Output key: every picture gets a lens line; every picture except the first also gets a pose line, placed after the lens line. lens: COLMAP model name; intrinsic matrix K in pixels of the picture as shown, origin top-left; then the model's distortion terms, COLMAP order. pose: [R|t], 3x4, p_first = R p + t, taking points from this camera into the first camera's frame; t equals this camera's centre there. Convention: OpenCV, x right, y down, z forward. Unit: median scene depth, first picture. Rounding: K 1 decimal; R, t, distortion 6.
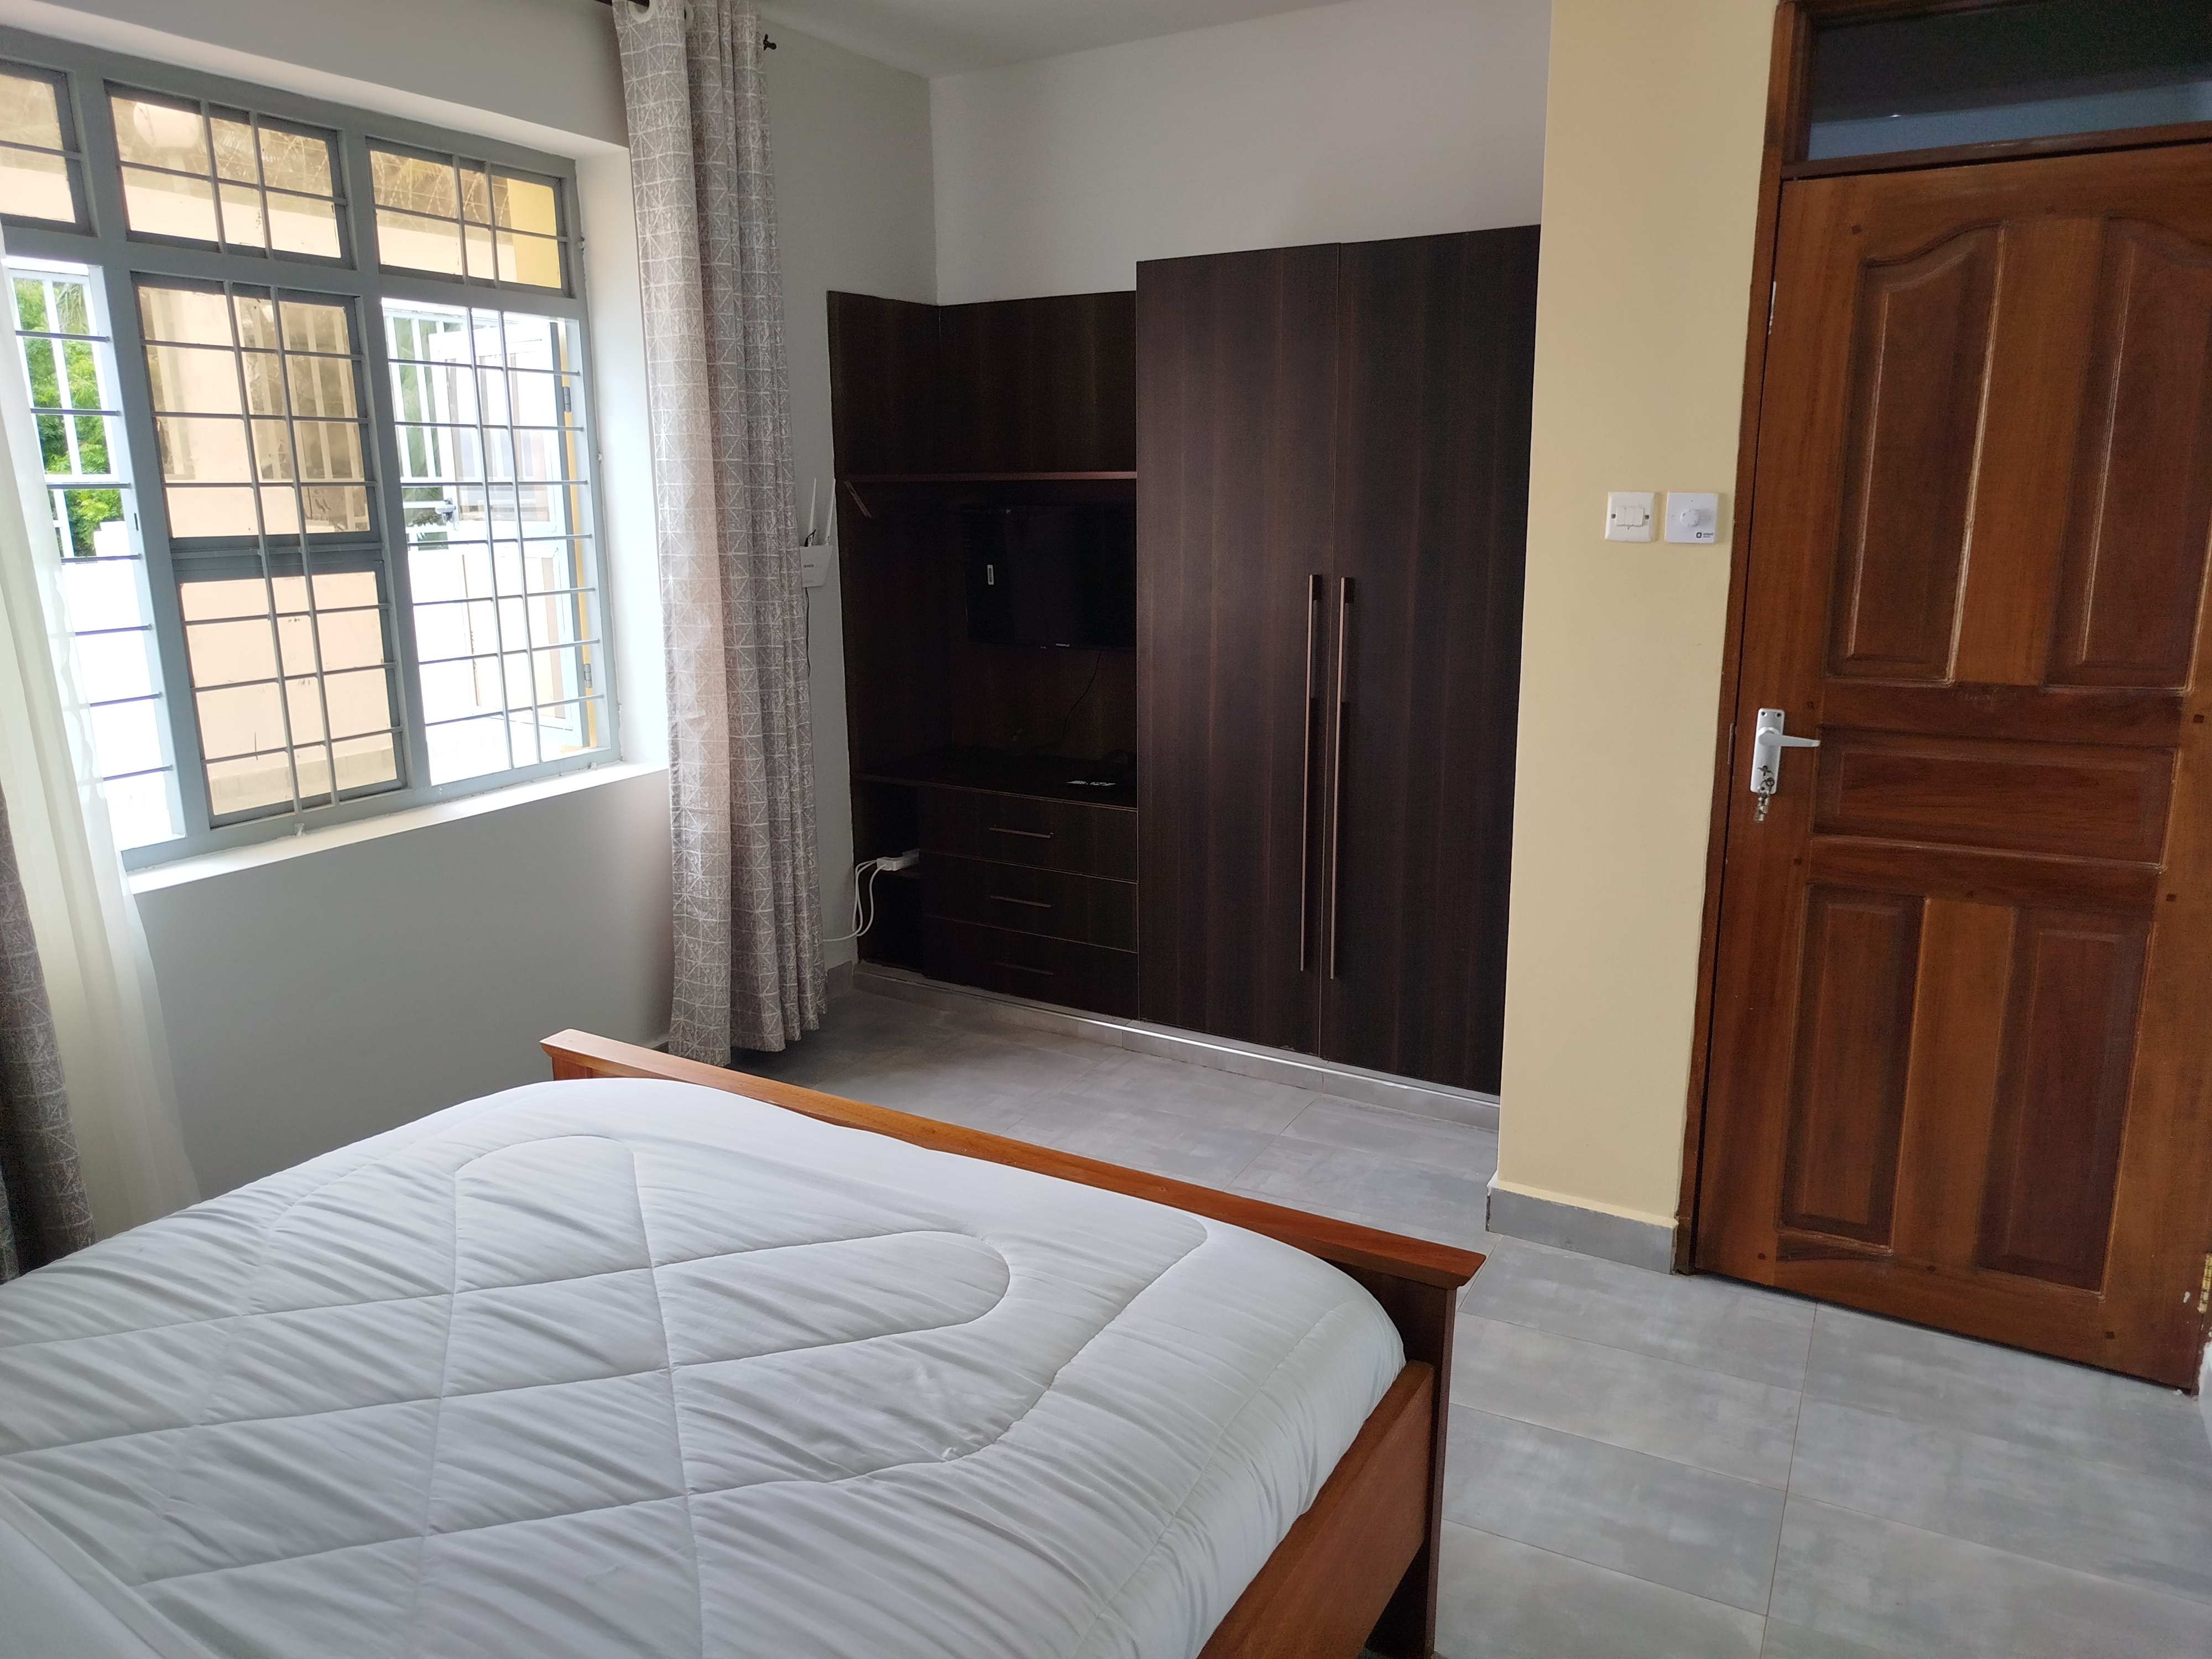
lens RADIAL K [[1572.8, 0, 1092.3], [0, 1572.8, 816.6], [0, 0, 1]] dist [-0.007708, 0.019954]
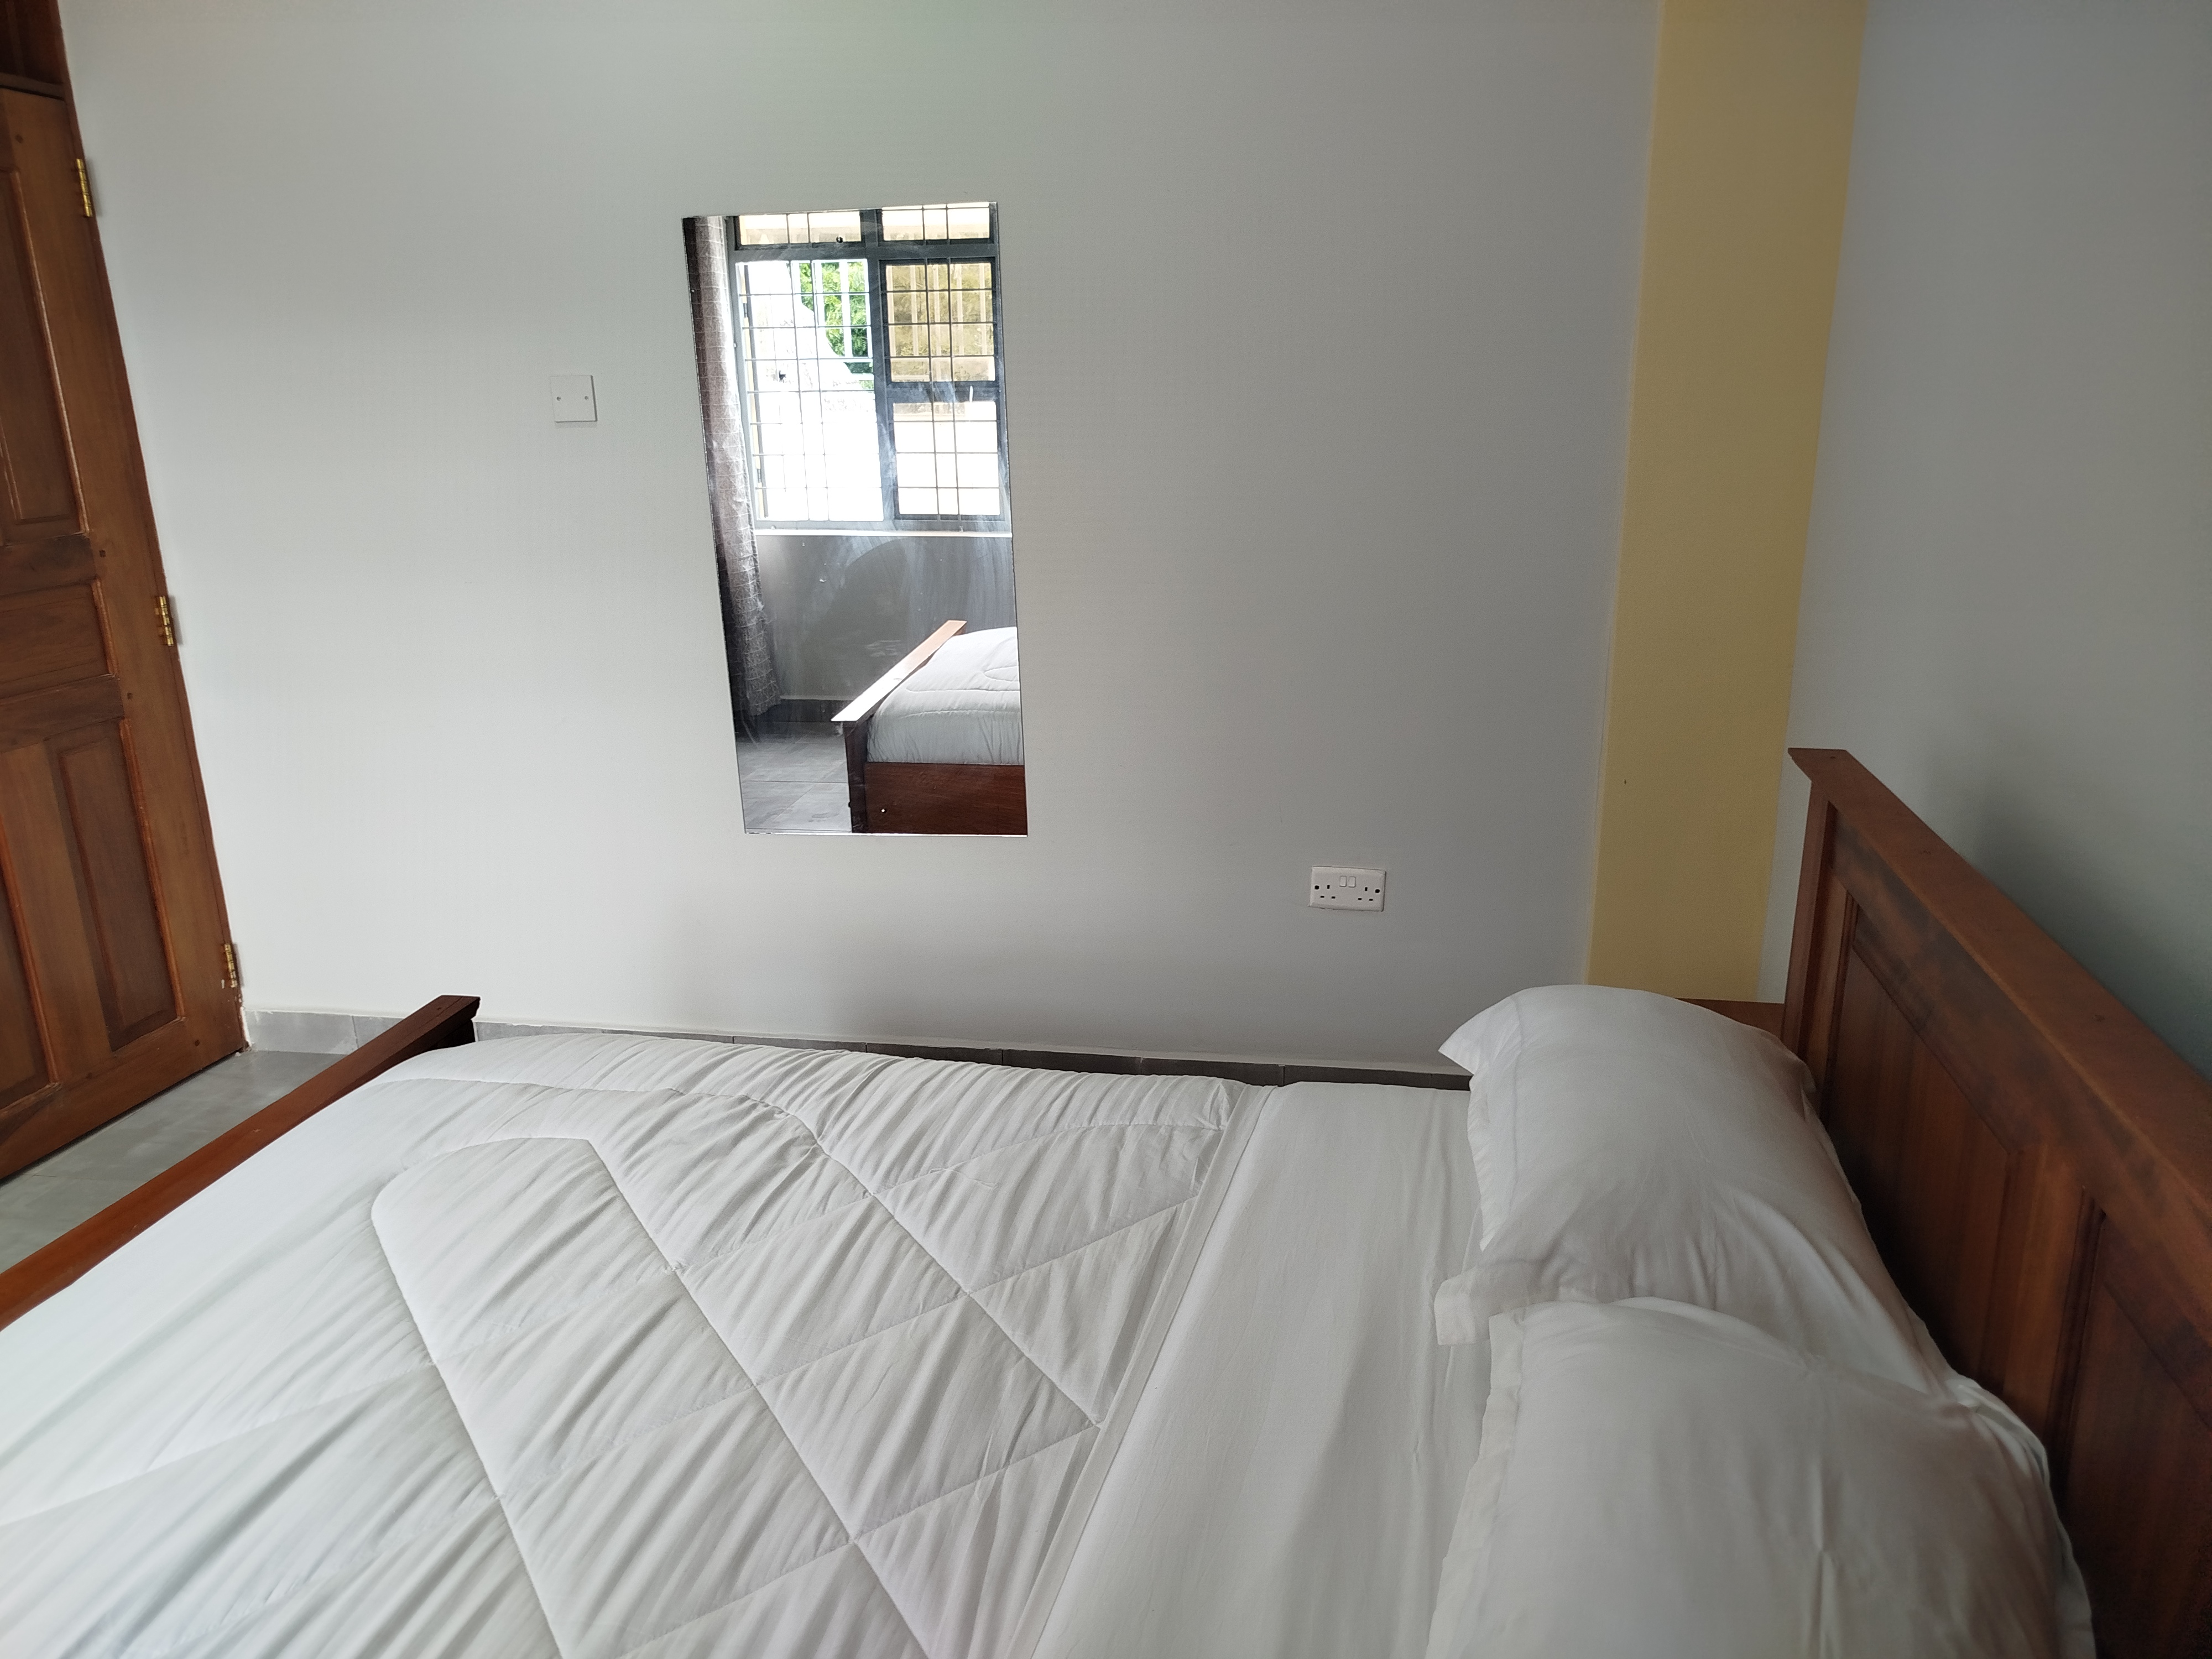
lens RADIAL K [[1575.7, 0, 1113.1], [0, 1575.7, 837.5], [0, 0, 1]] dist [-0.002625, 0.010229]
pose [[-0.334590, -0.254161, 0.907442, -0.627776], [0.222657, 0.914357, 0.338195, -0.079903], [-0.915682, 0.315205, -0.249344, 0.500288]]
